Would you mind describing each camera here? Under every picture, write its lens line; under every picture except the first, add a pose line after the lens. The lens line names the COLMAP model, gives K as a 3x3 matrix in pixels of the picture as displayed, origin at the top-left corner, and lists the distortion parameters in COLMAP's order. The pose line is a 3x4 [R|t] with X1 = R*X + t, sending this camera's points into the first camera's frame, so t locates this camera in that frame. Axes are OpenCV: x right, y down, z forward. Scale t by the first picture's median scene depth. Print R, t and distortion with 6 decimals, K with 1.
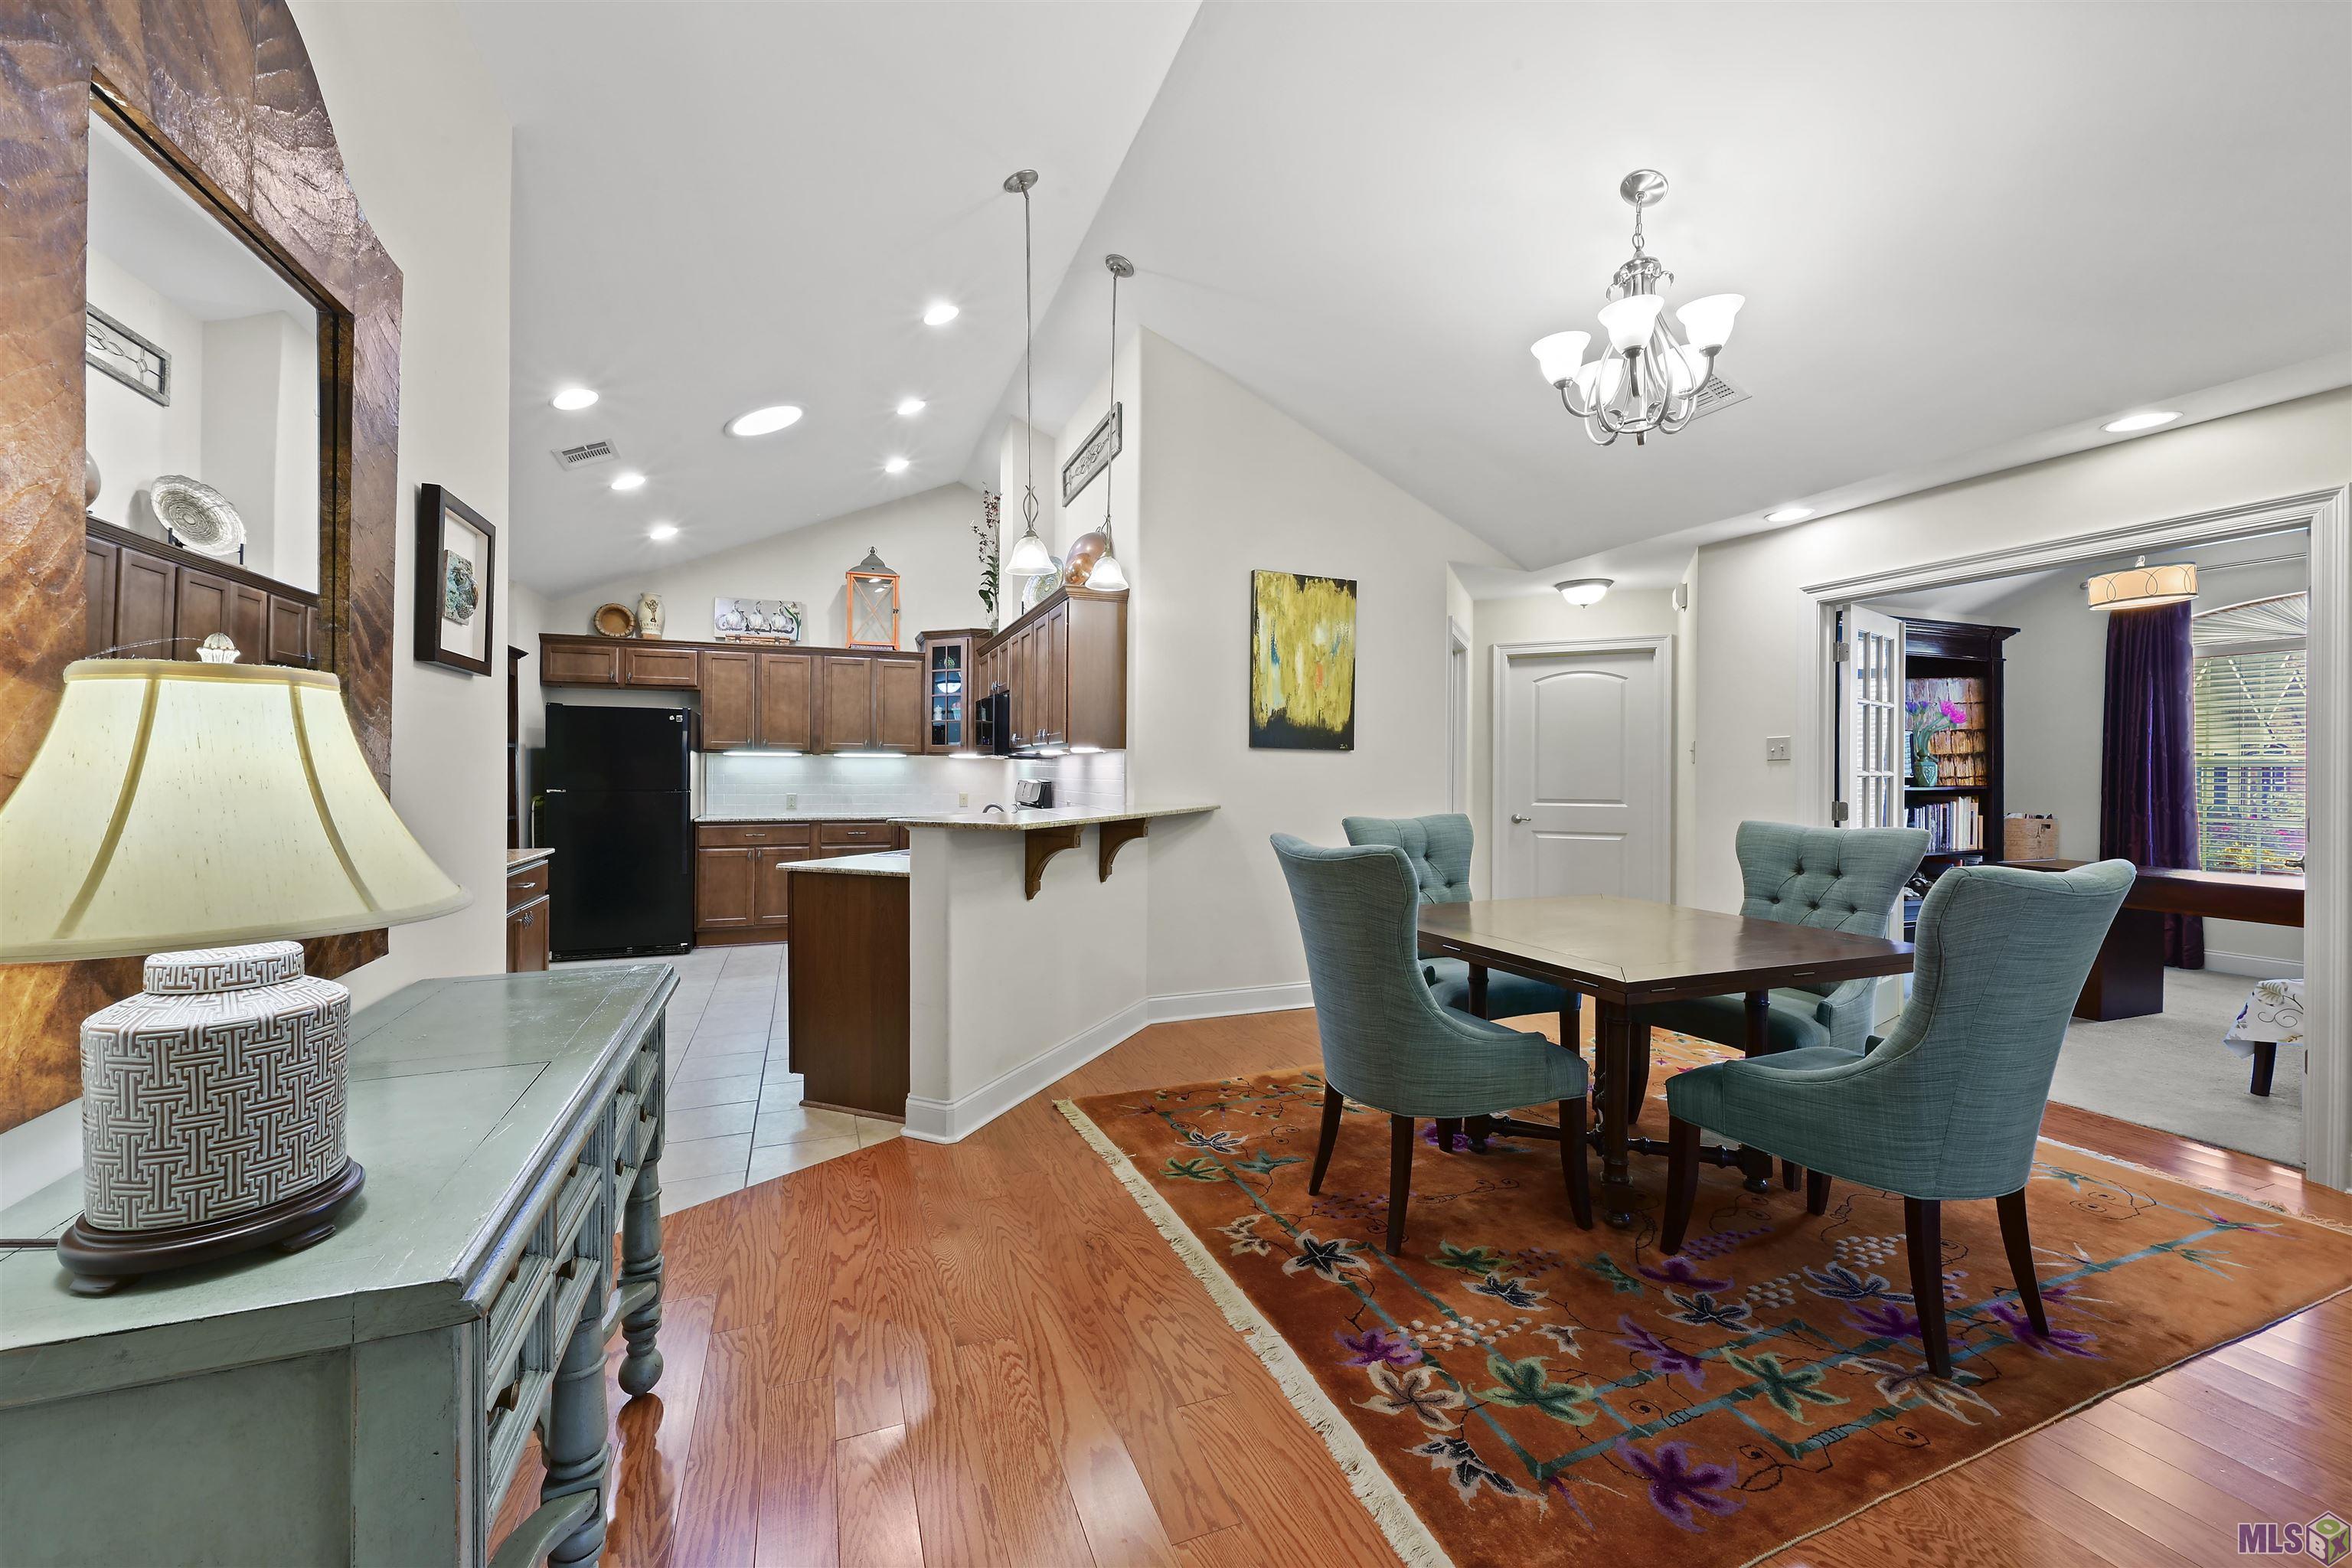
lens RADIAL K [[942.9, 0, 1180.7], [0, 942.9, 762.2], [0, 0, 1]] dist [0.001222, 0.000305]
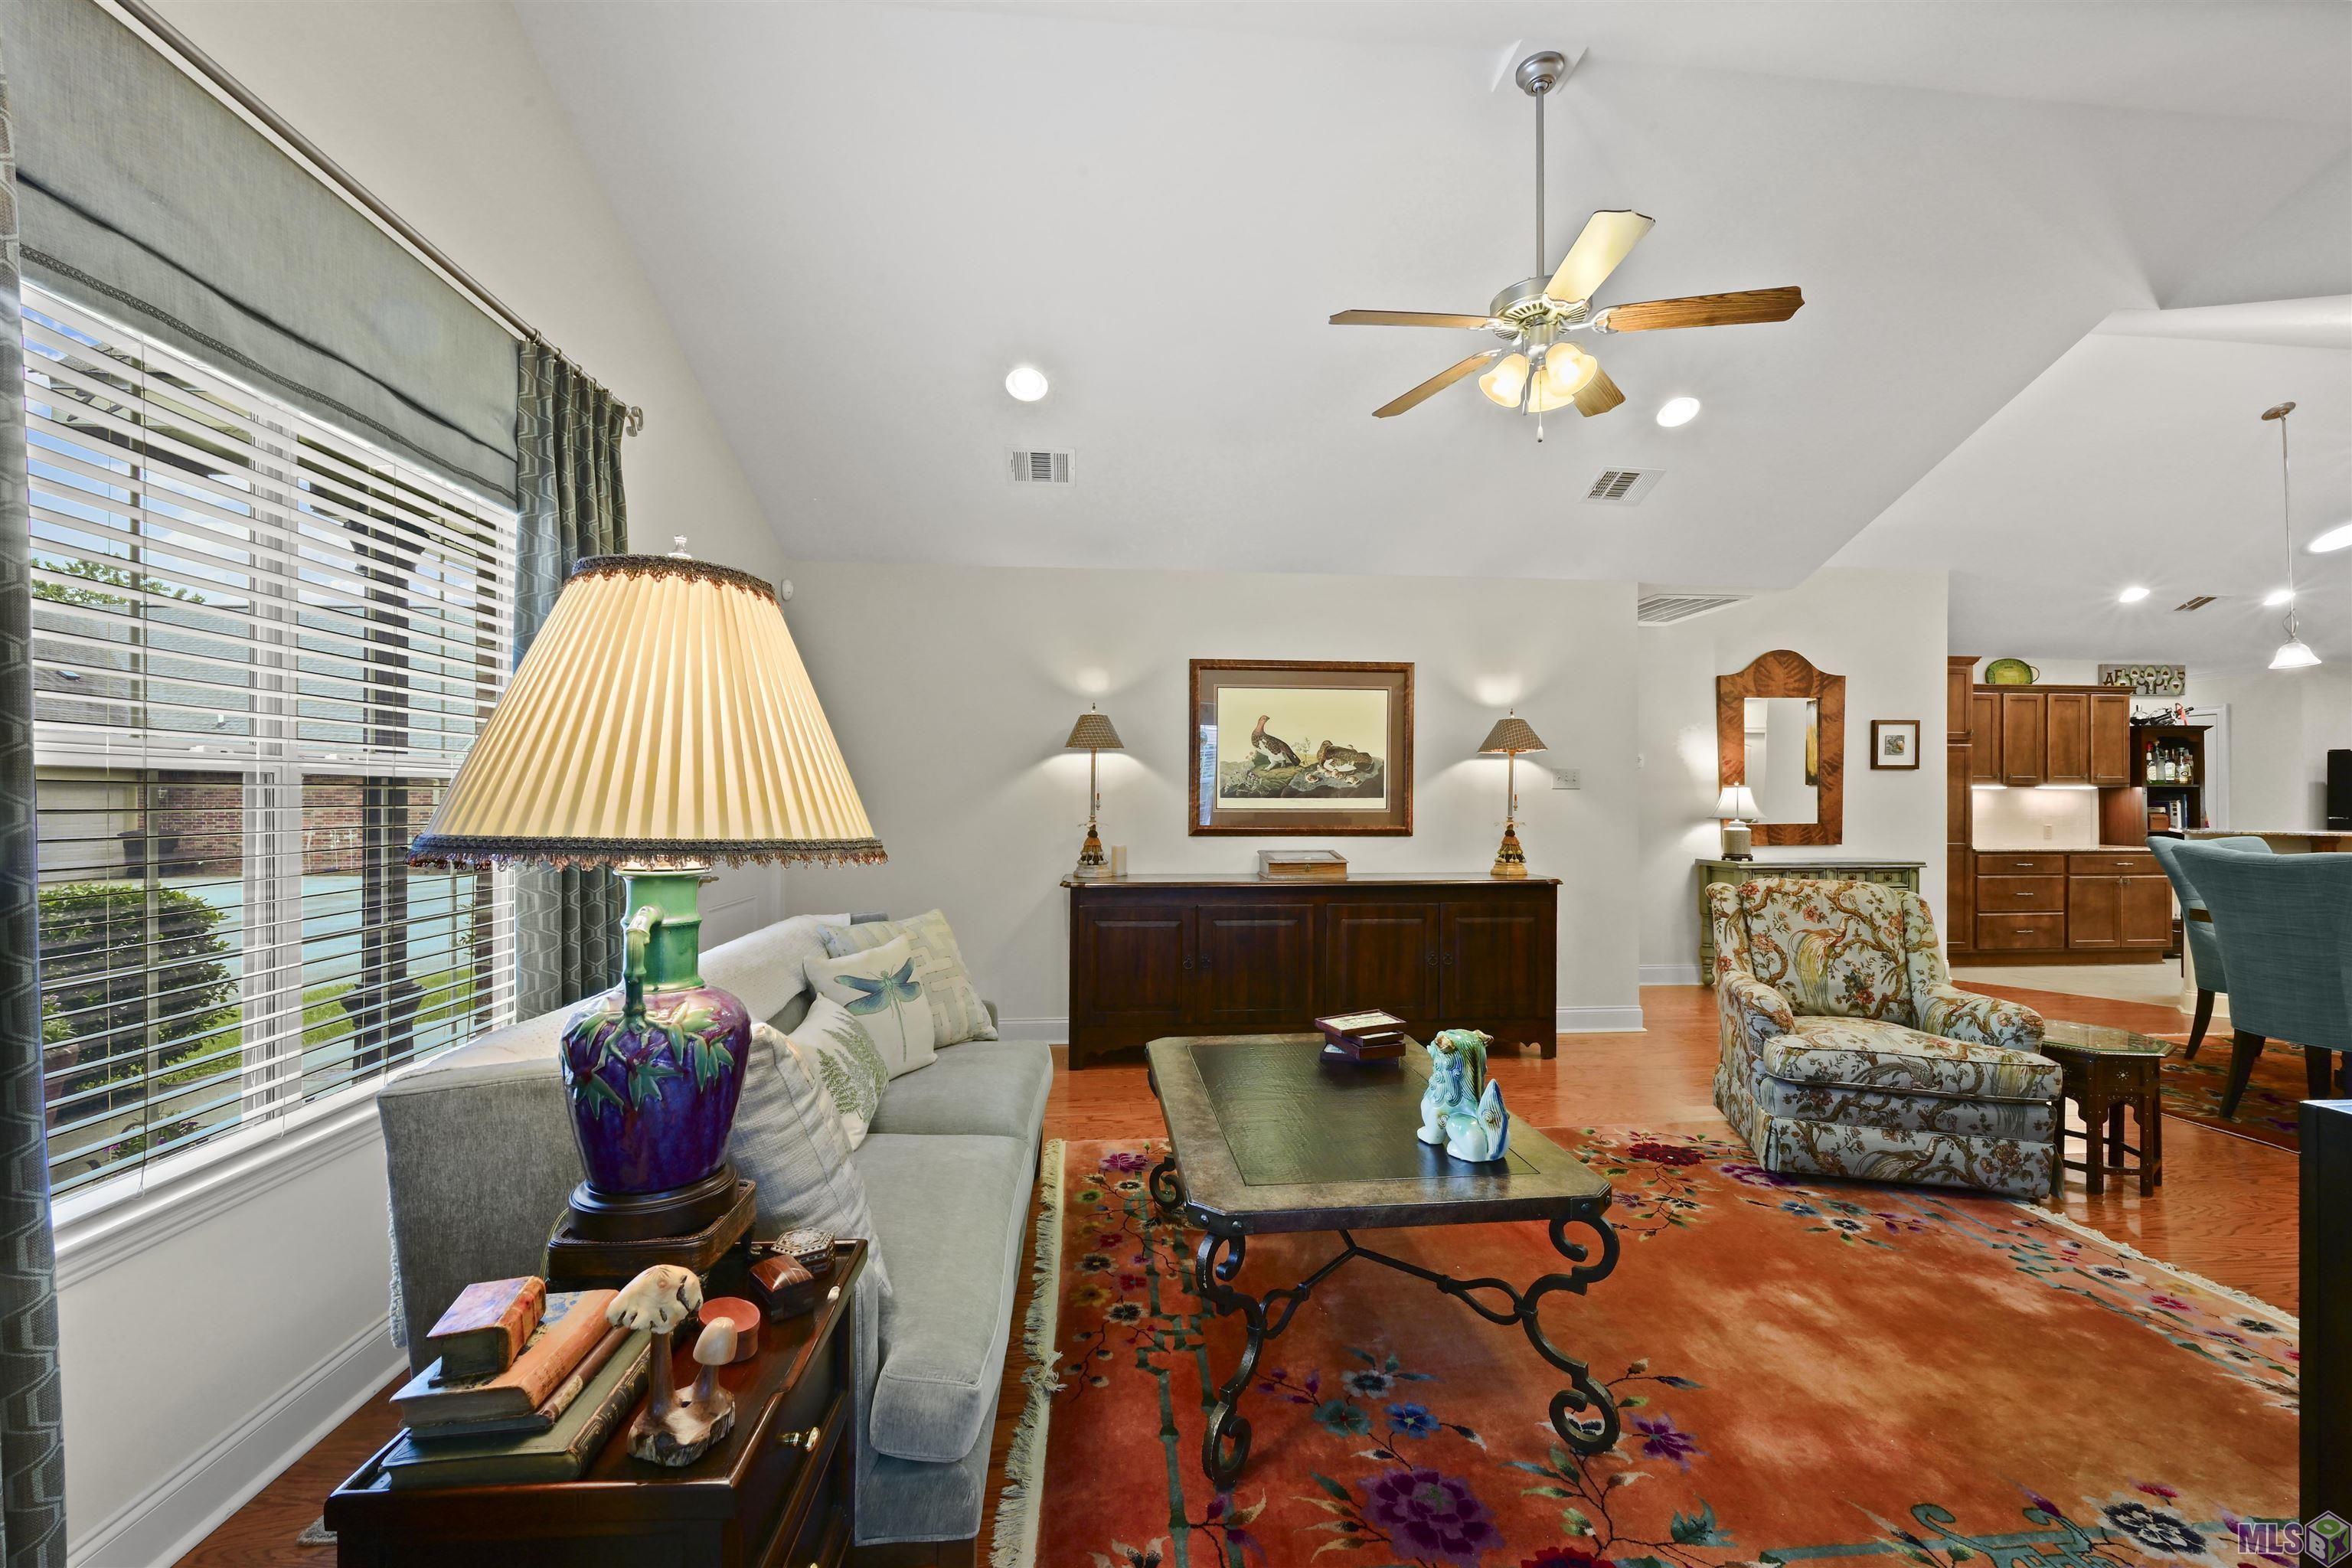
lens RADIAL K [[967.7, 0, 1187.7], [0, 967.7, 791.6], [0, 0, 1]] dist [0.001071, 0.000429]
pose [[-0.276146, -0.010225, -0.961061, 0.966547], [0.004597, 0.999918, -0.011960, 0.002980], [0.961105, -0.007721, -0.276076, -0.133485]]
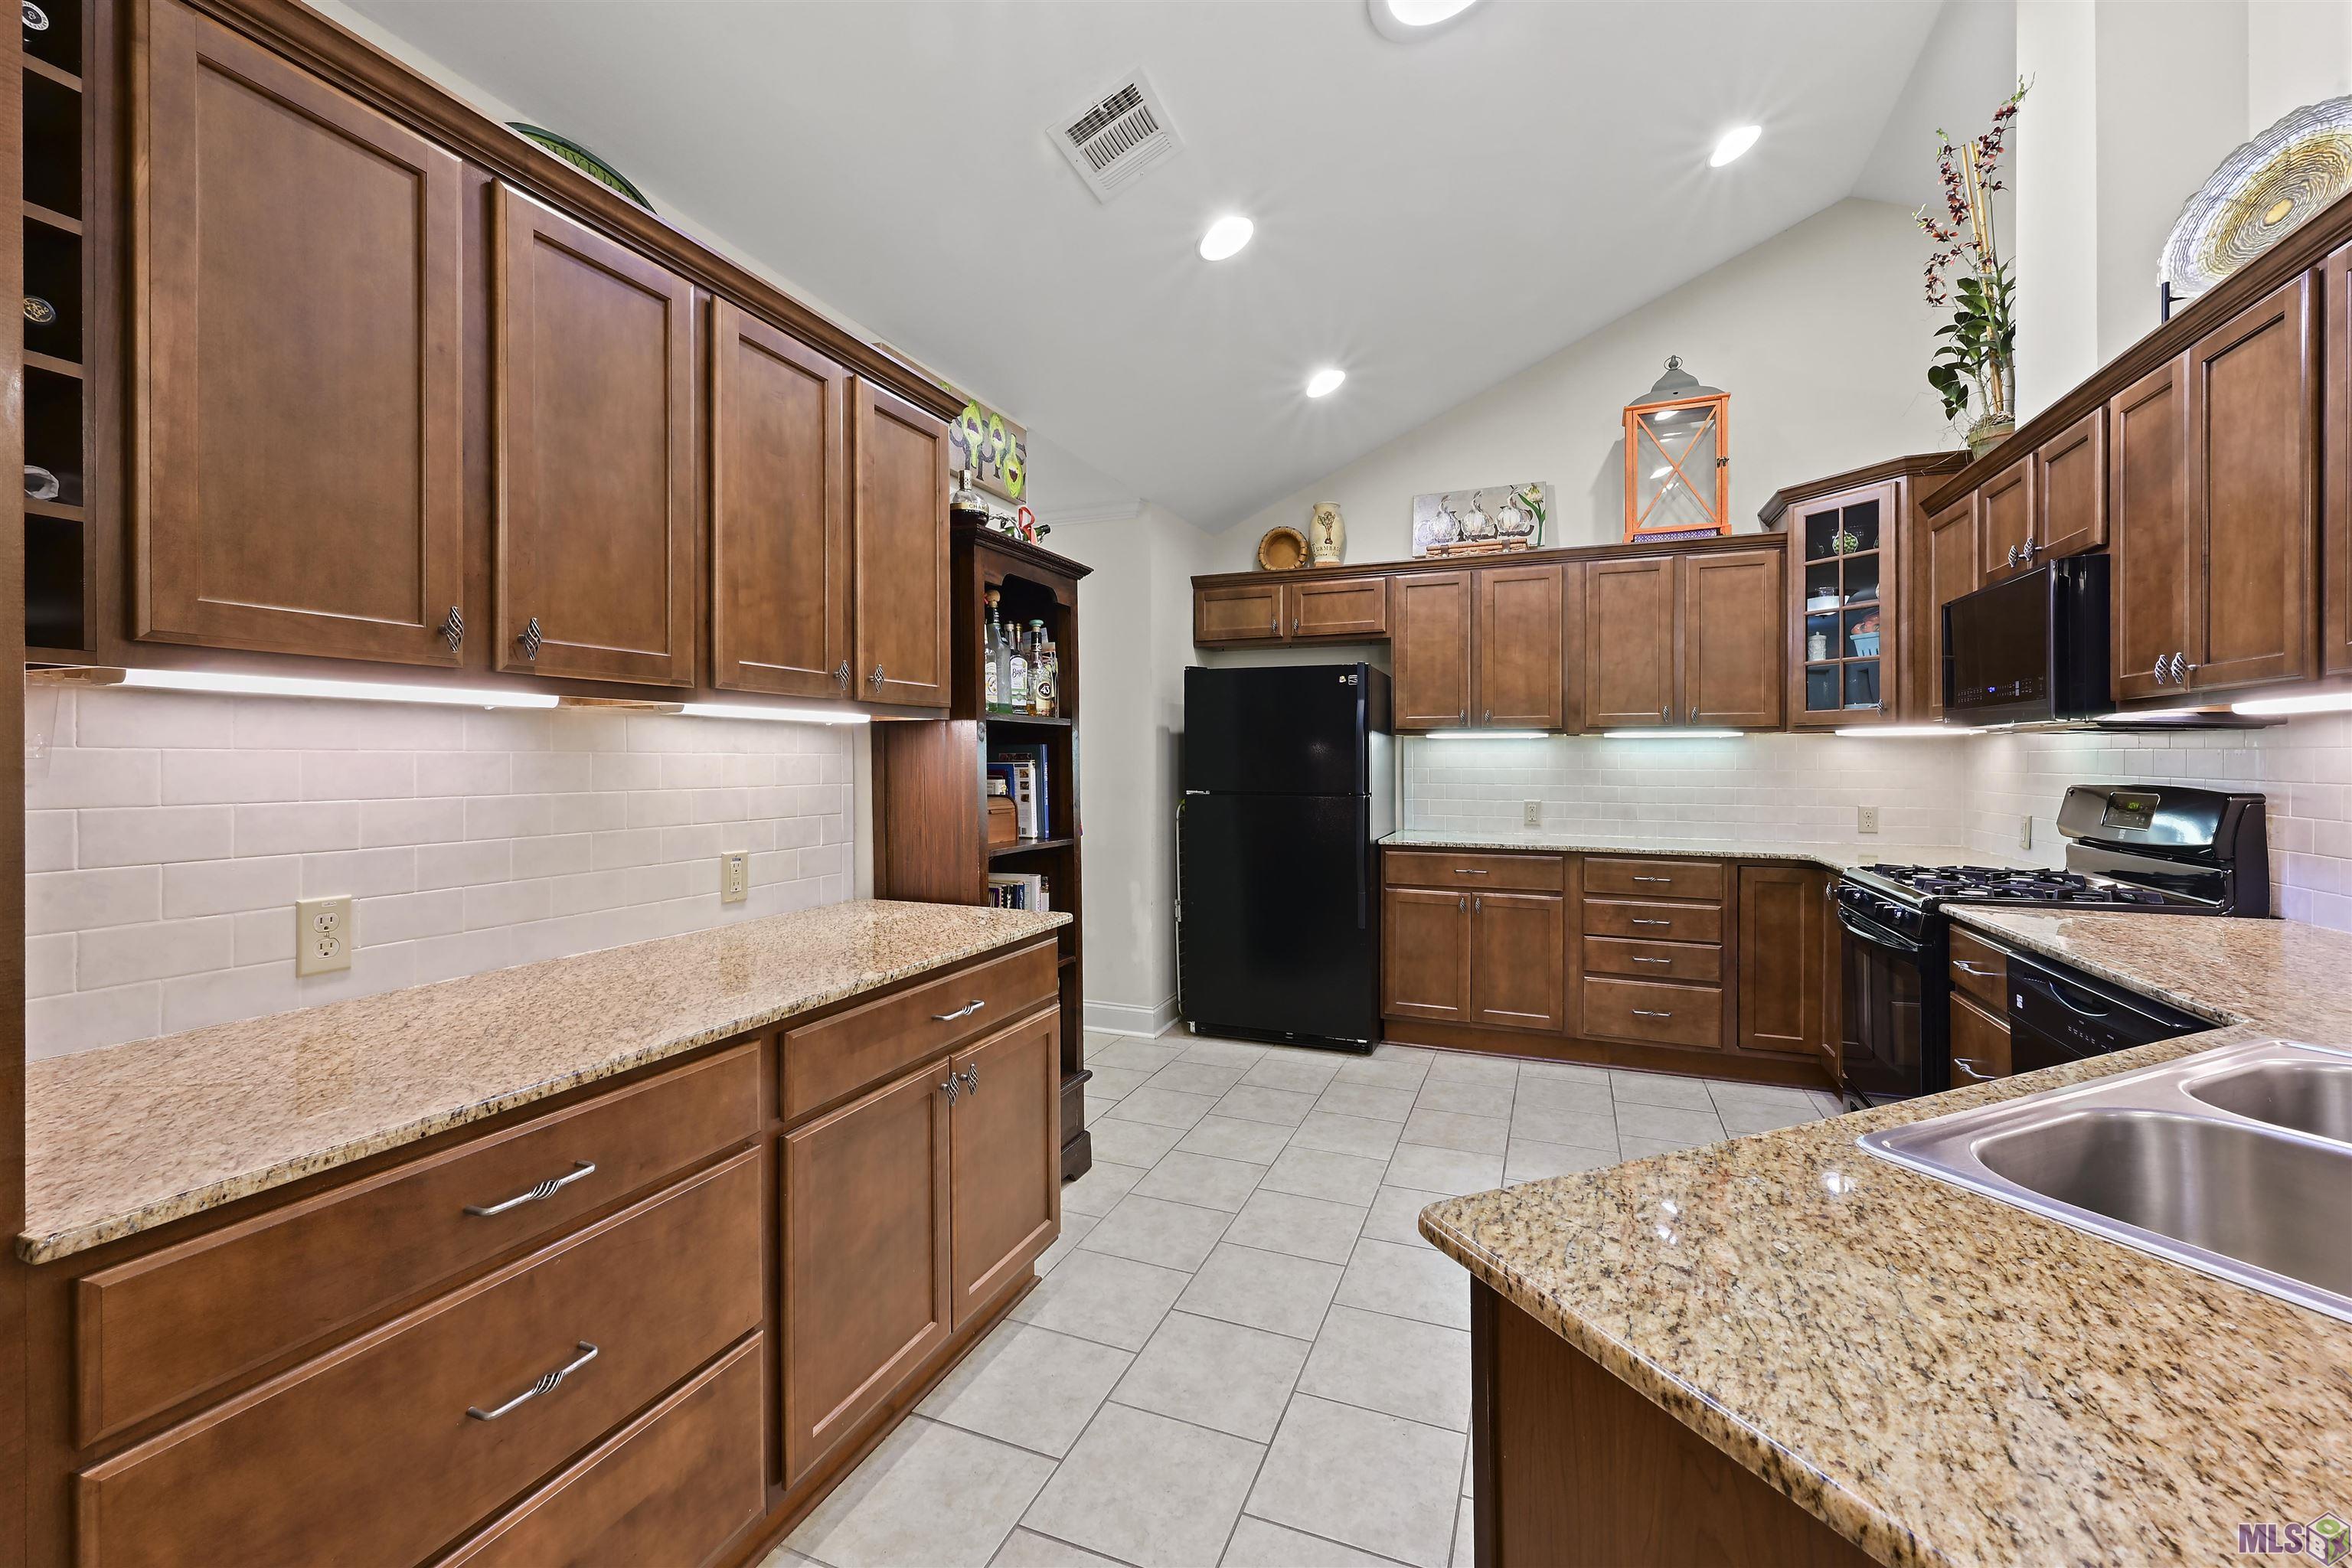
lens RADIAL K [[964.2, 0, 1167.3], [0, 964.2, 754.0], [0, 0, 1]] dist [0.000892, 0.000184]
pose [[0.720886, -0.006749, -0.693020, -0.169665], [0.009029, 0.999959, -0.000346, 0.002040], [0.692994, -0.006008, 0.720918, 0.435483]]
